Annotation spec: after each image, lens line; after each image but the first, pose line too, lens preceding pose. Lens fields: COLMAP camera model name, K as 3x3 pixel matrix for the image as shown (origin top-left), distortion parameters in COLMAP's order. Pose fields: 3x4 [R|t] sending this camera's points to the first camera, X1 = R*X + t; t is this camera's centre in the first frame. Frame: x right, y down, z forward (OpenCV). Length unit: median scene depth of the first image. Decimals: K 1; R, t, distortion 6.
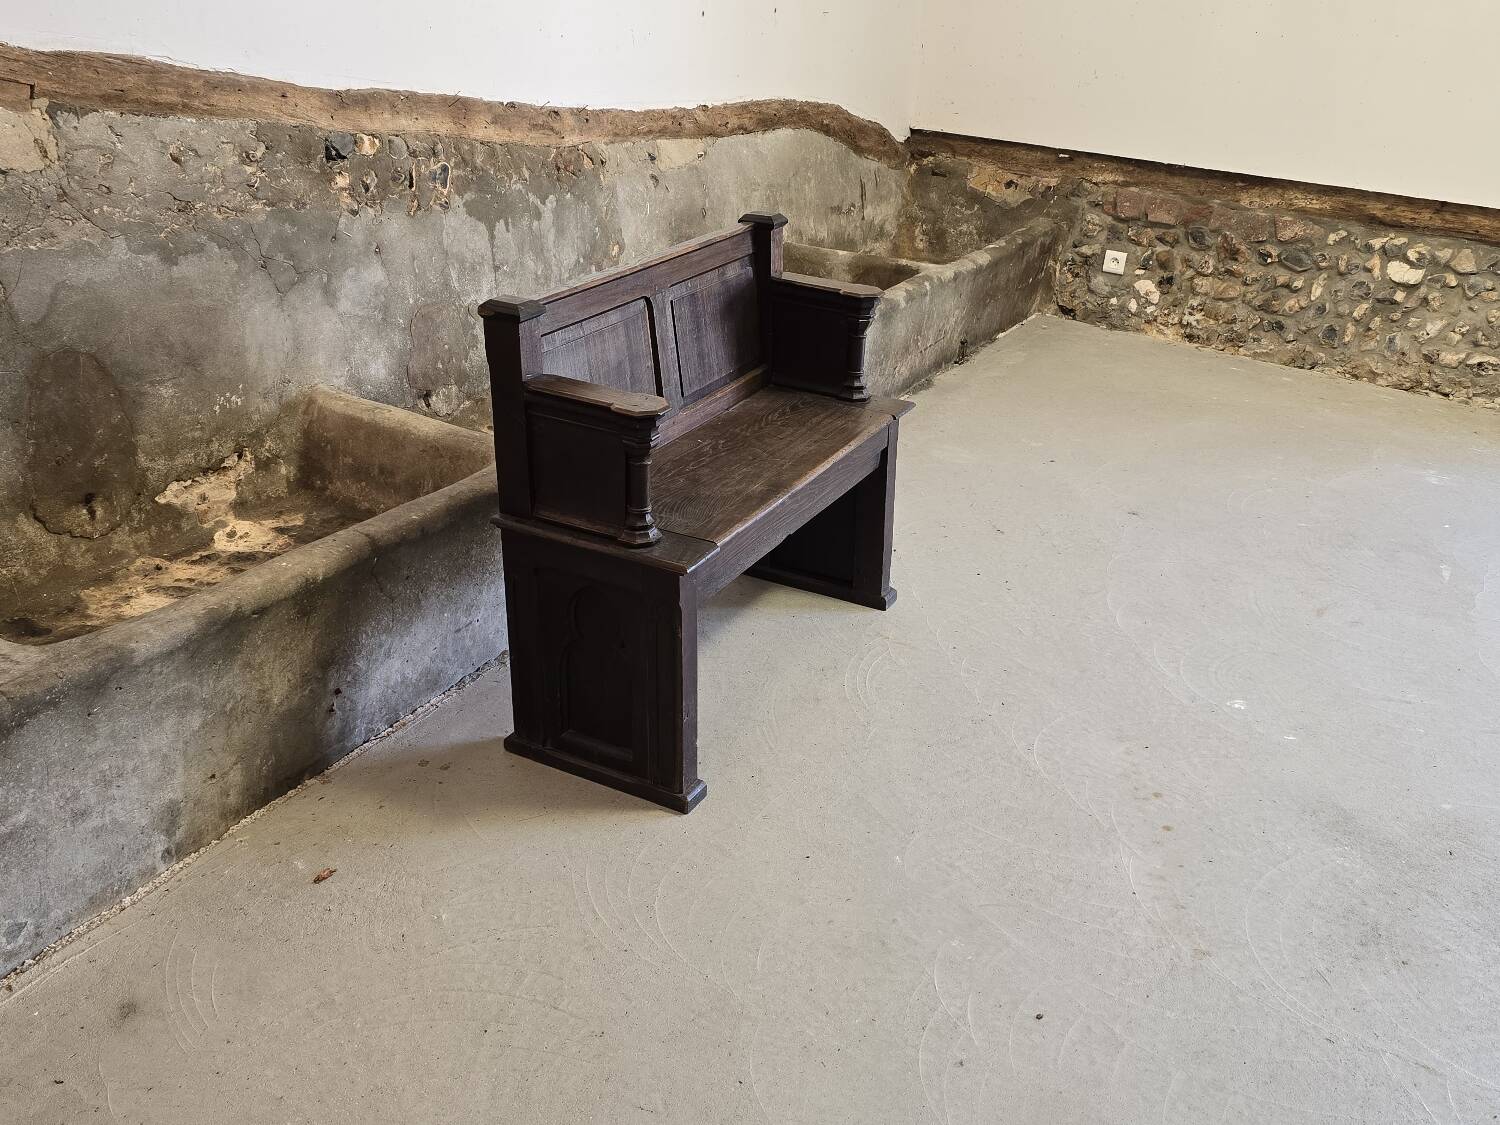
lens RADIAL K [[1447.3, 0, 763.5], [0, 1447.3, 564.4], [0, 0, 1]] dist [0.083462, -0.113823]
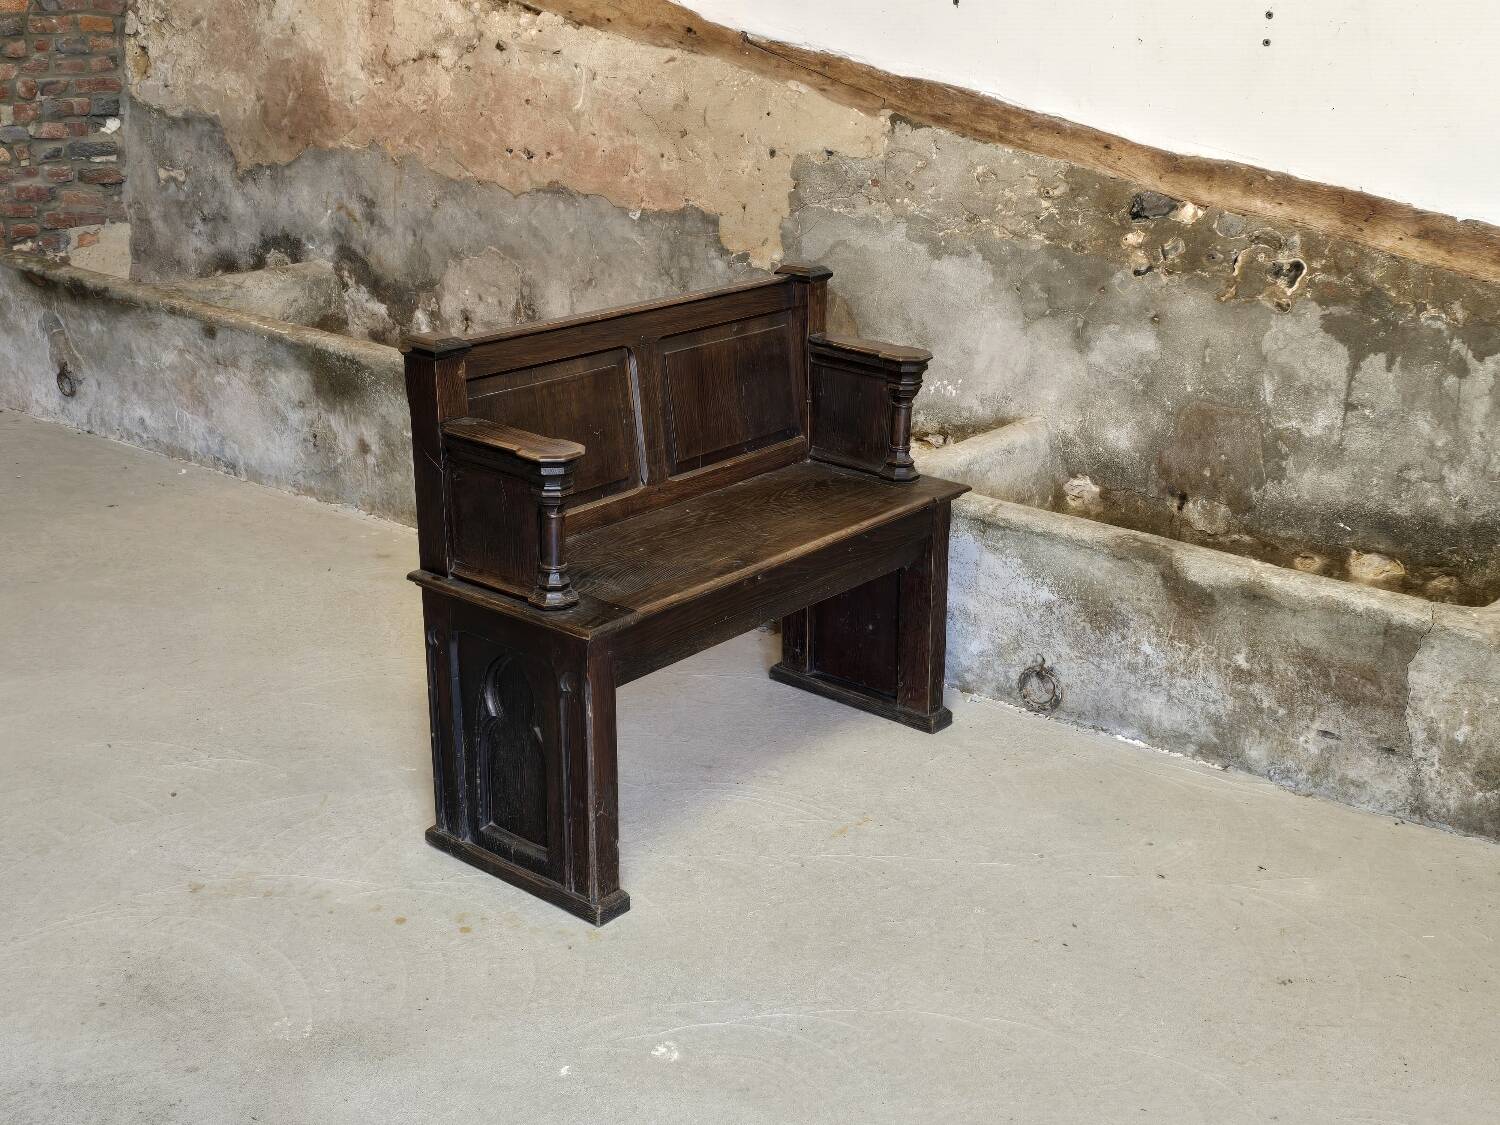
lens RADIAL K [[1813.7, 0, 721.0], [0, 1813.7, 544.7], [0, 0, 1]] dist [0.141295, -0.334853]
pose [[-0.150337, 0.249654, -0.956594, 0.984636], [-0.450856, 0.843804, 0.291074, -0.323044], [0.879845, 0.475045, -0.014297, 0.874901]]
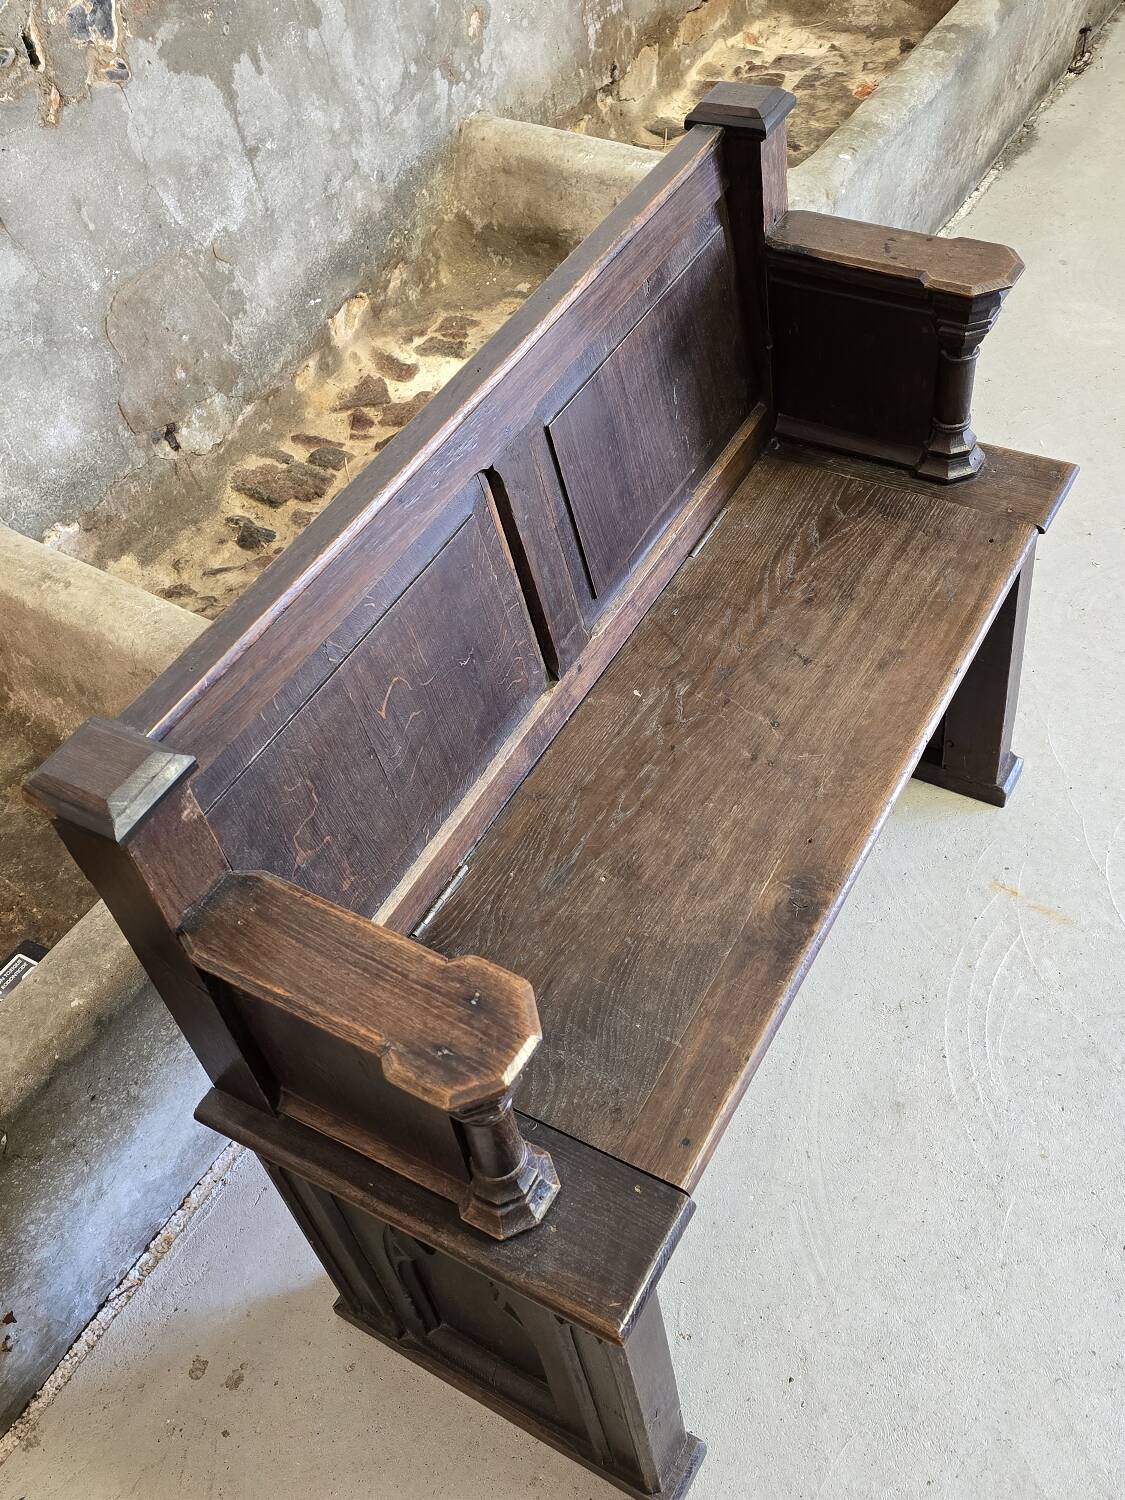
lens RADIAL K [[1449.9, 0, 553.3], [0, 1449.9, 750.2], [0, 0, 1]] dist [0.078600, -0.101532]
pose [[0.985967, -0.054963, -0.157631, 0.003279], [0.113890, 0.911840, 0.394432, -0.237636], [0.122056, -0.406850, 0.905304, 0.494232]]
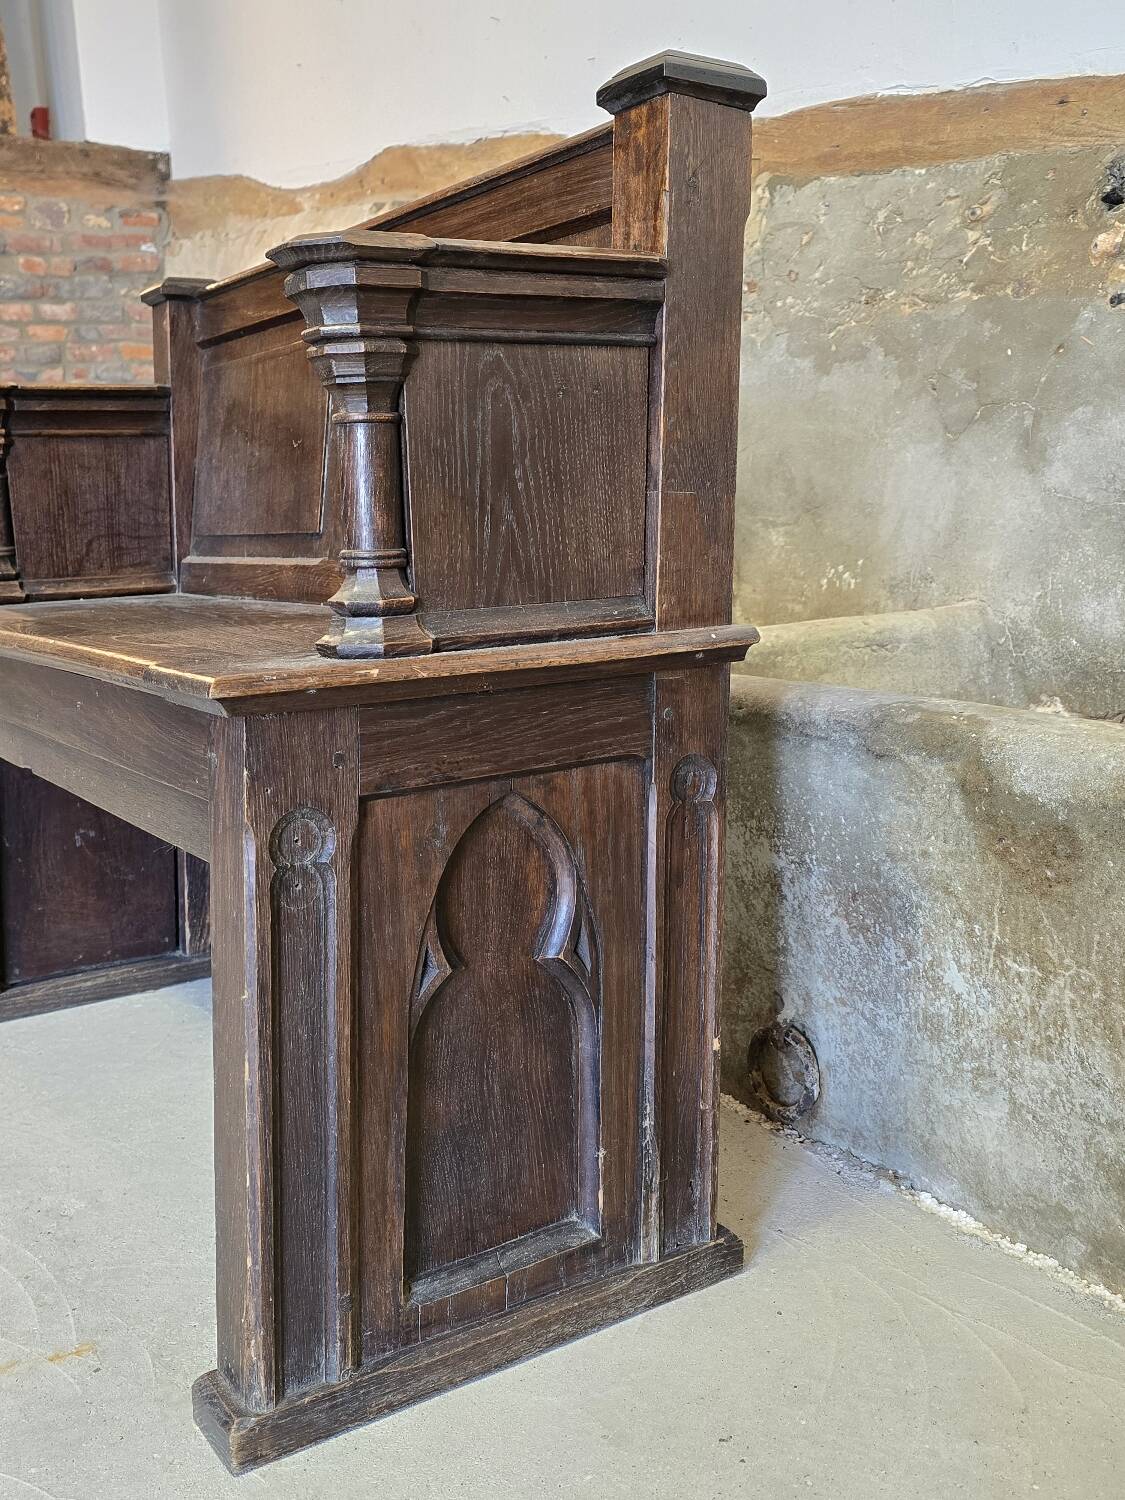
lens RADIAL K [[1464.3, 0, 542.6], [0, 1464.3, 737.9], [0, 0, 1]] dist [0.072959, -0.108681]
pose [[-0.514808, 0.096080, -0.851904, 0.287601], [-0.344650, 0.886670, 0.308274, -0.198626], [0.784977, 0.452311, -0.423351, 1.151319]]
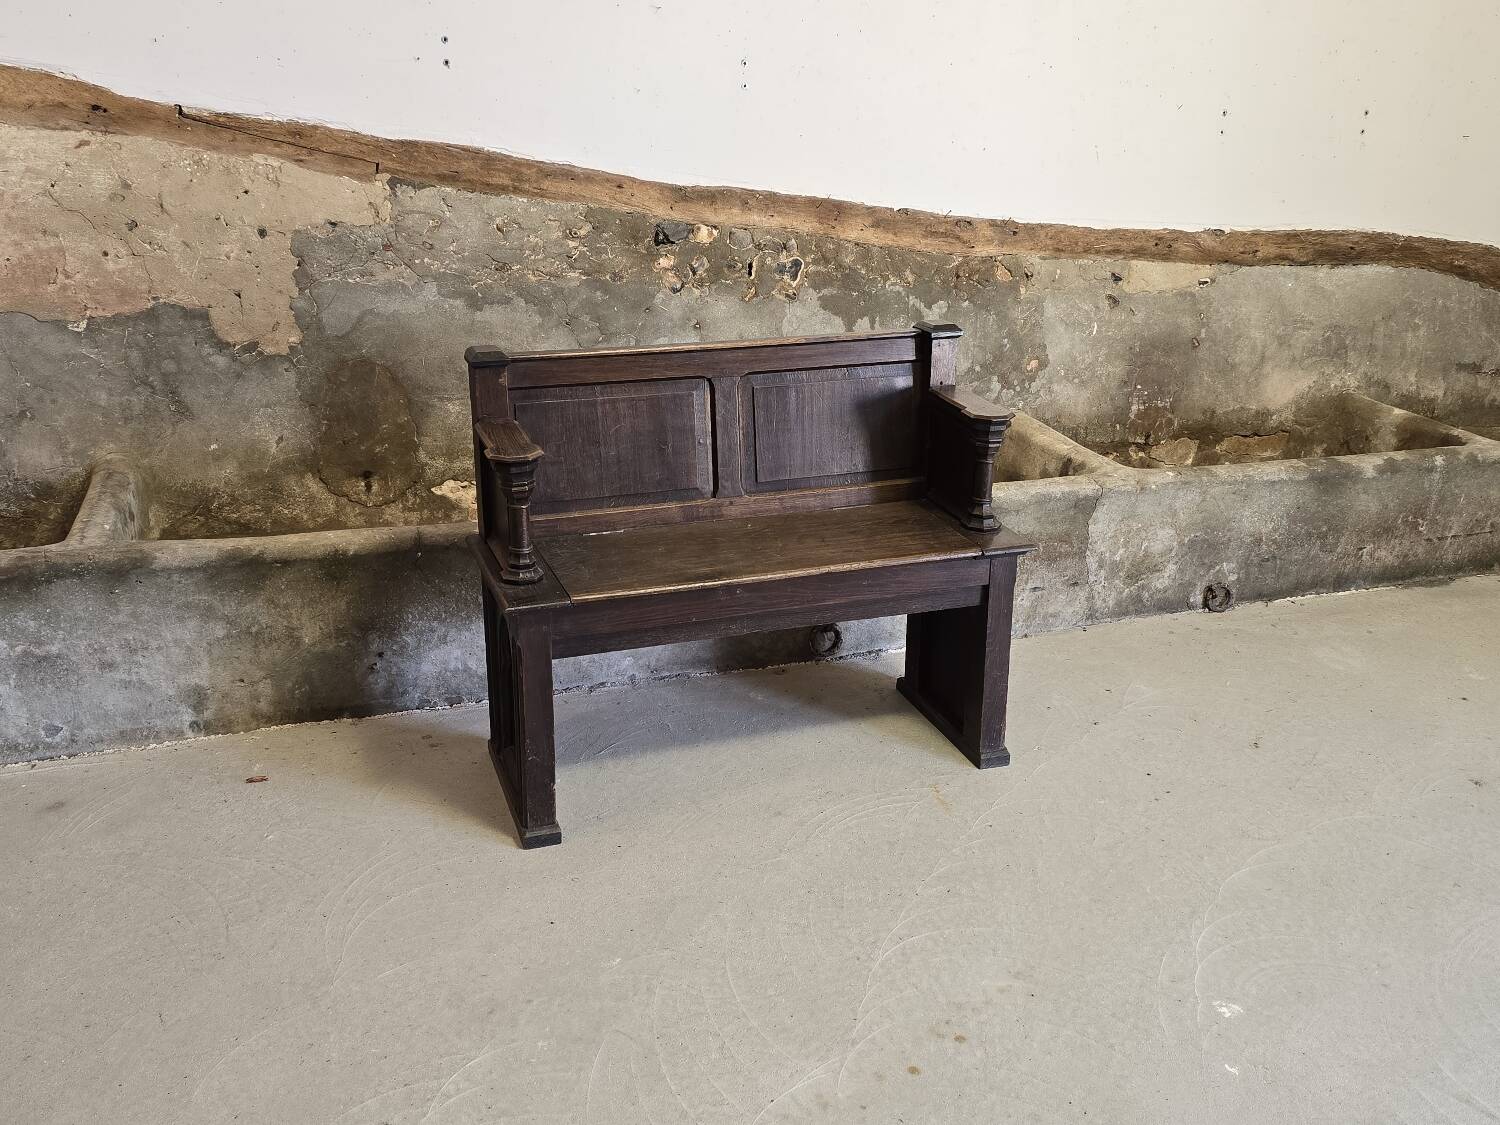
lens RADIAL K [[1447.0, 0, 740.9], [0, 1447.0, 559.2], [0, 0, 1]] dist [0.110334, -0.188199]
pose [[0.720331, 0.206748, -0.662101, 0.563699], [-0.266655, 0.963731, 0.010828, -0.065104], [0.640326, 0.168753, 0.749336, 0.219854]]
